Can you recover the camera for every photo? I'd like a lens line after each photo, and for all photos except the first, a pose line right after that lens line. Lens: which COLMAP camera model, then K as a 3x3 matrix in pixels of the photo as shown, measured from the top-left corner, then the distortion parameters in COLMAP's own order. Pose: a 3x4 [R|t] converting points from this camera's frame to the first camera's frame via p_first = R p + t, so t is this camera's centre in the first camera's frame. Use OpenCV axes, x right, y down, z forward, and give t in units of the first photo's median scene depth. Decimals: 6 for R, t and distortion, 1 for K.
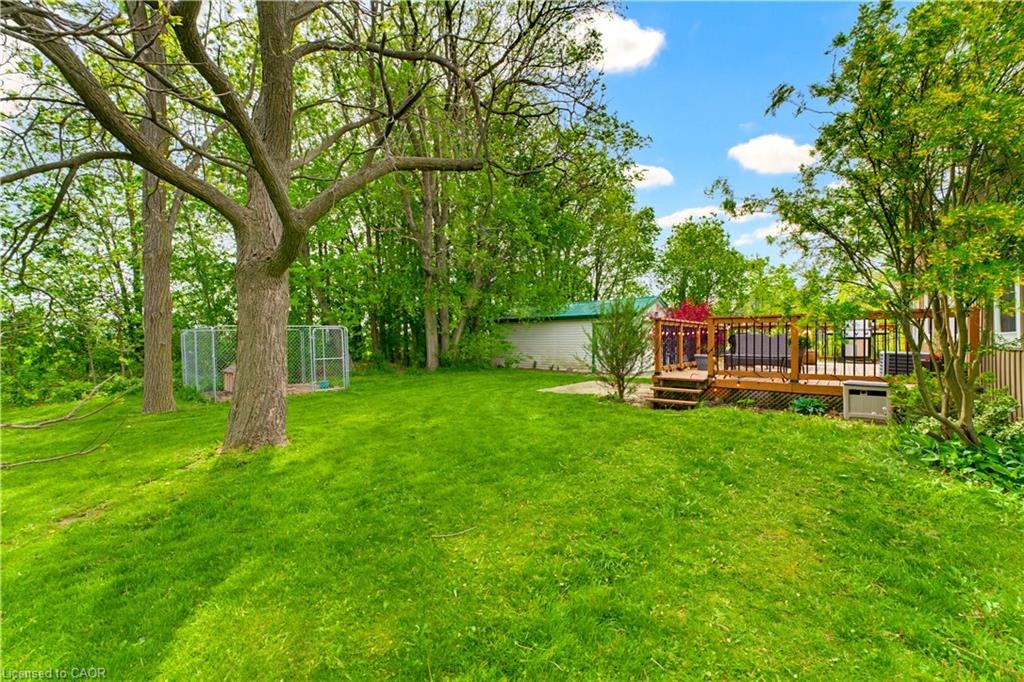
lens RADIAL K [[406.4, 0, 512.0], [0, 406.4, 341.0], [0, 0, 1]] dist [-0.000315, -0.000002]
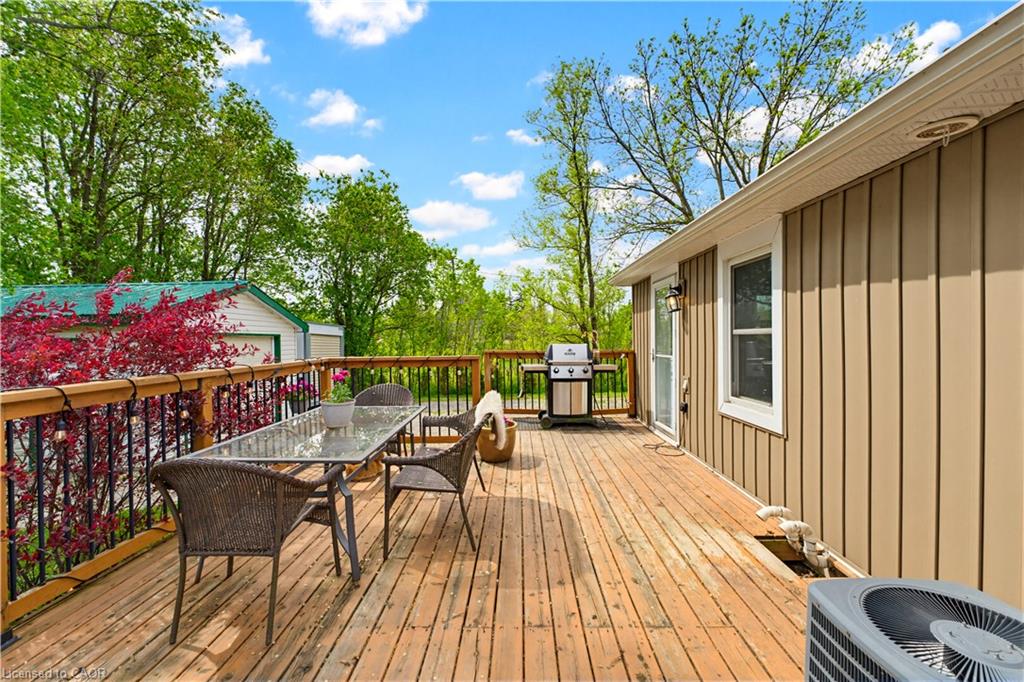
lens RADIAL K [[406.4, 0, 512.0], [0, 406.4, 341.0], [0, 0, 1]] dist [-0.000315, -0.000002]
pose [[0.787038, -0.009412, 0.616832, 0.231434], [0.005984, 0.999953, 0.007623, -0.029900], [-0.616875, -0.002309, 0.787058, 0.314473]]
